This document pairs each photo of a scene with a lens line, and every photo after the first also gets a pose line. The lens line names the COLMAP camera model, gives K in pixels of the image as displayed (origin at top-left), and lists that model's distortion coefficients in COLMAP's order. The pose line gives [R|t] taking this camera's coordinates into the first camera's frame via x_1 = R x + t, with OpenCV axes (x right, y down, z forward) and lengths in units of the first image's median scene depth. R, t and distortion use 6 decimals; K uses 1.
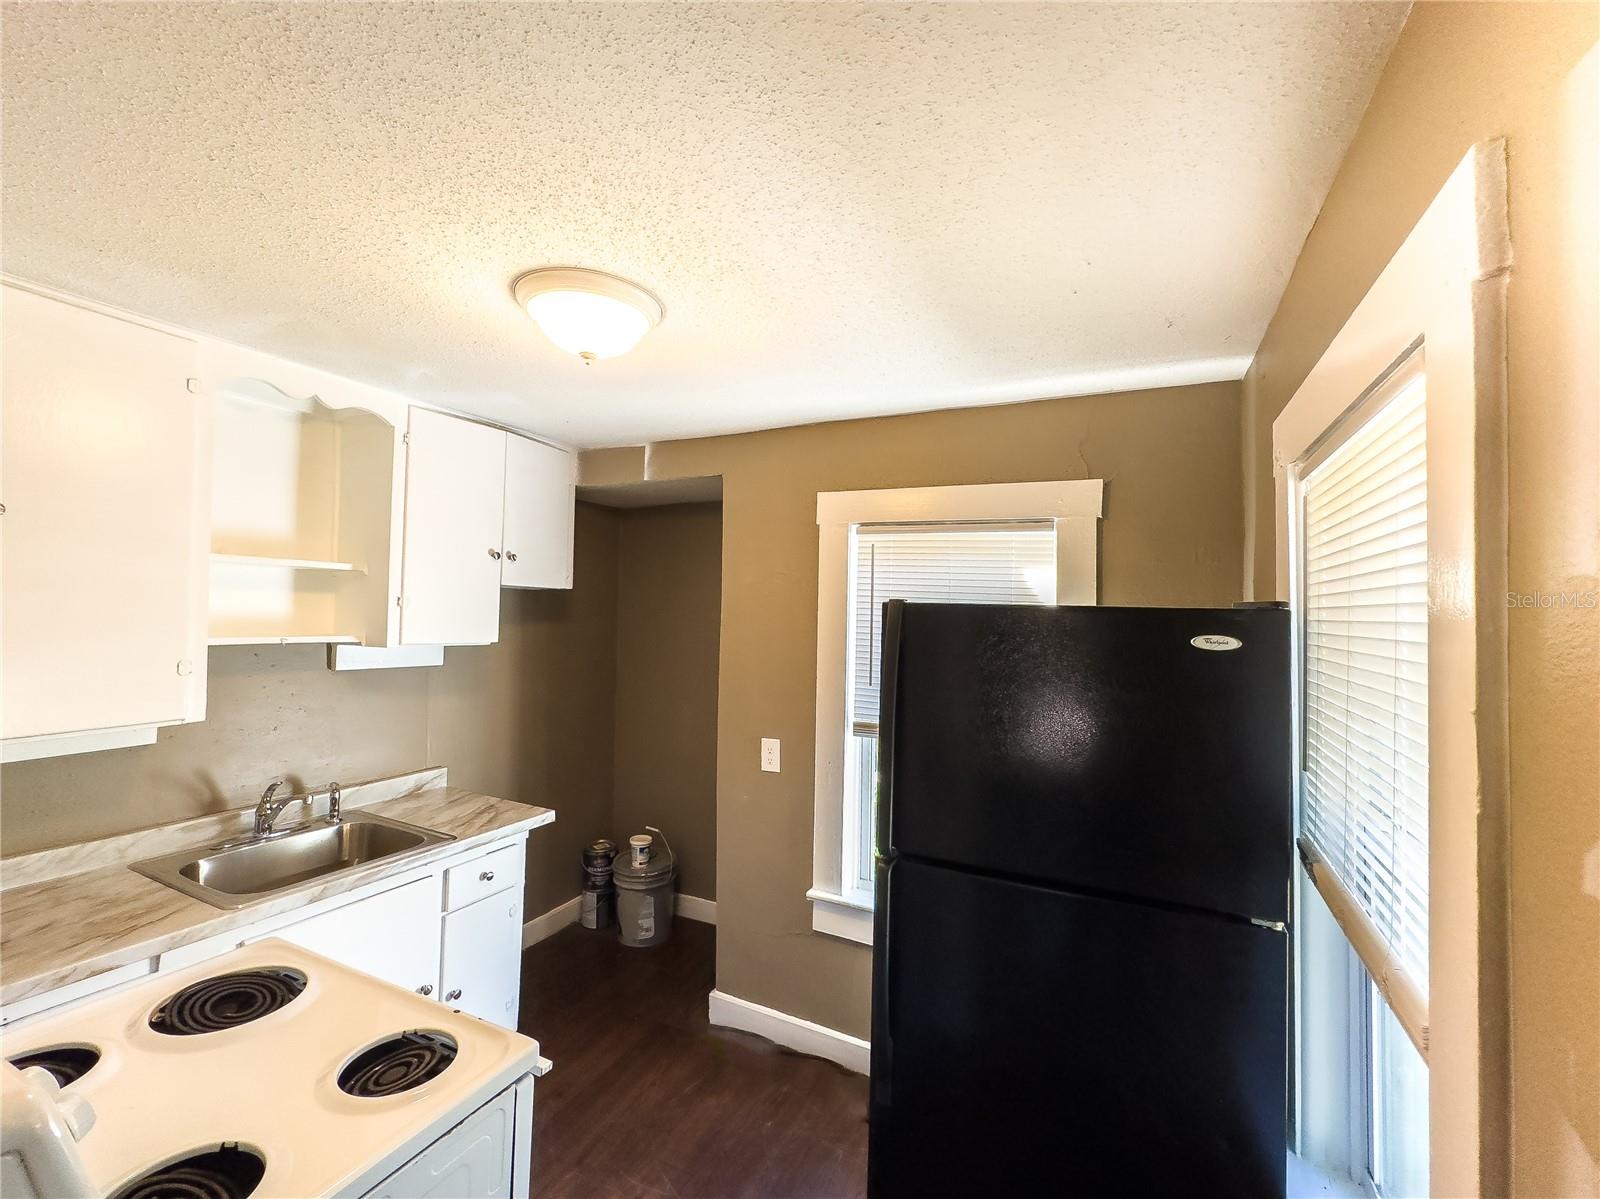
lens RADIAL K [[661.4, 0, 817.0], [0, 661.4, 602.9], [0, 0, 1]] dist [-0.001888, 0.000836]
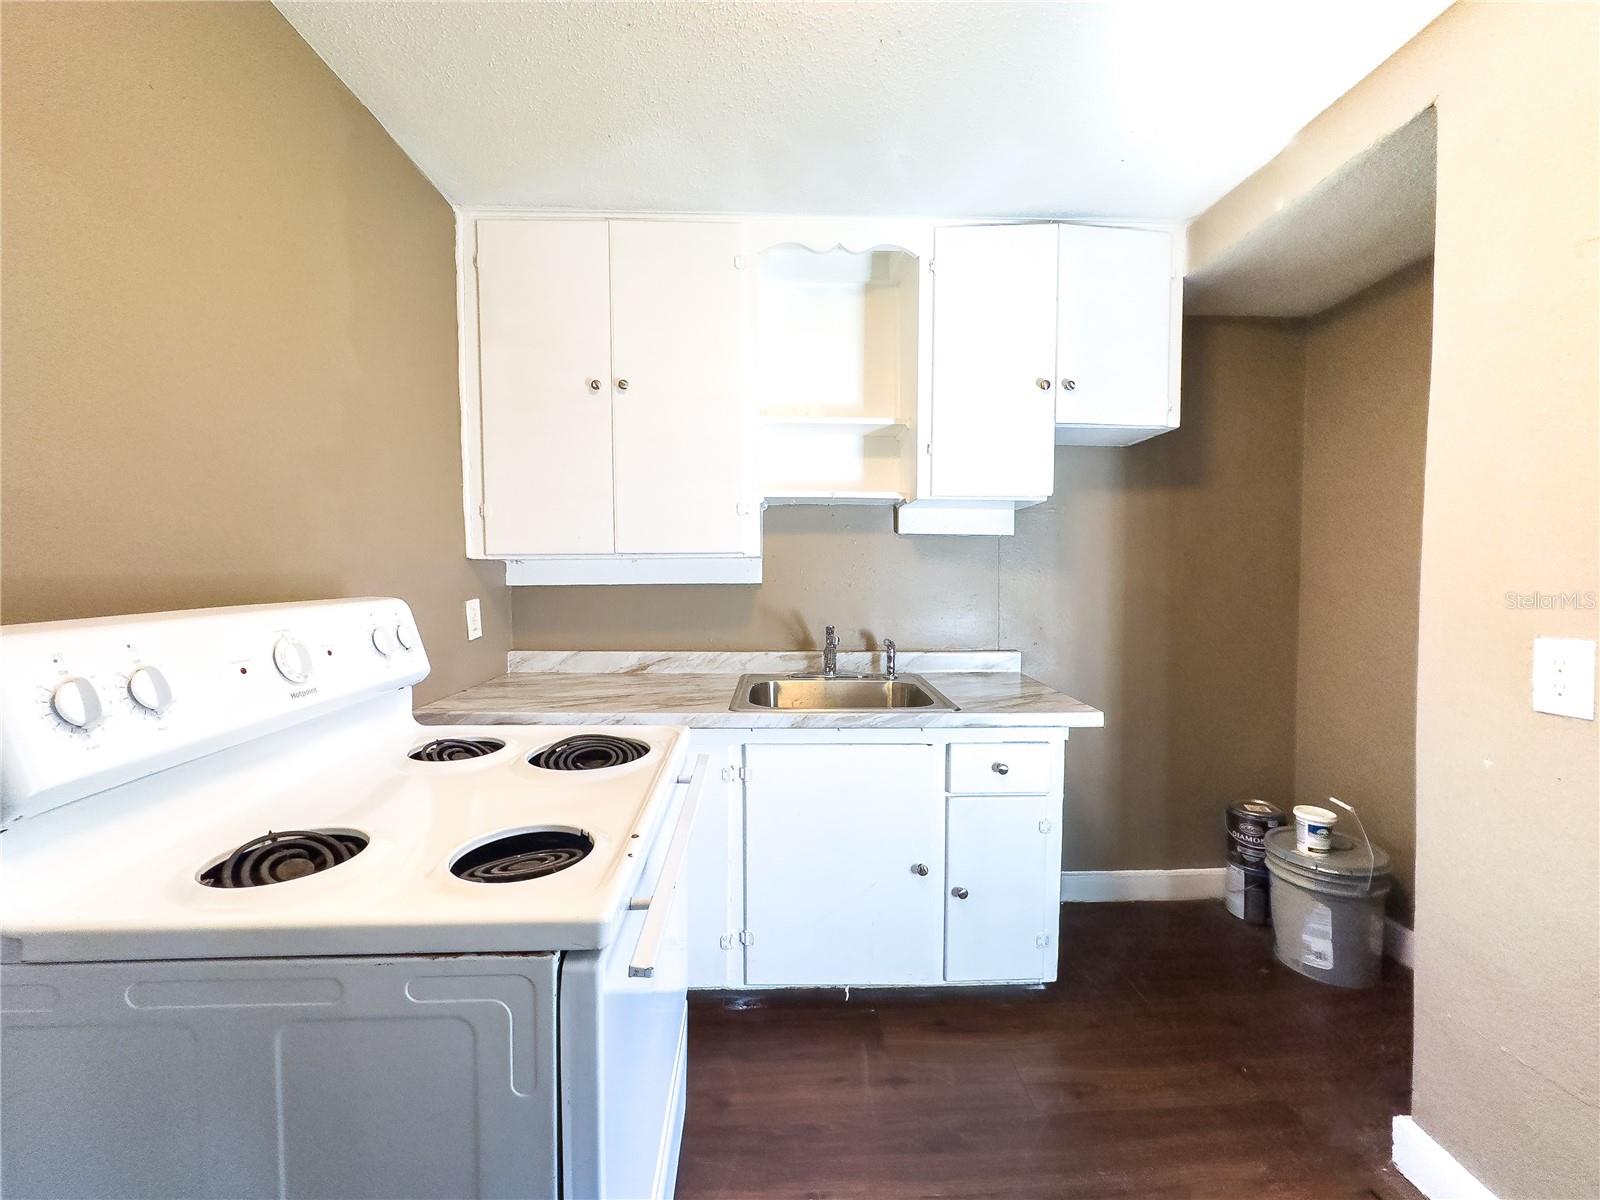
lens RADIAL K [[647.1, 0, 804.7], [0, 647.1, 602.2], [0, 0, 1]] dist [-0.000541, -0.000066]
pose [[0.458941, 0.015963, -0.888324, 0.059994], [0.034807, 0.998748, 0.035930, 0.119364], [0.887785, -0.047409, 0.457810, 0.298886]]
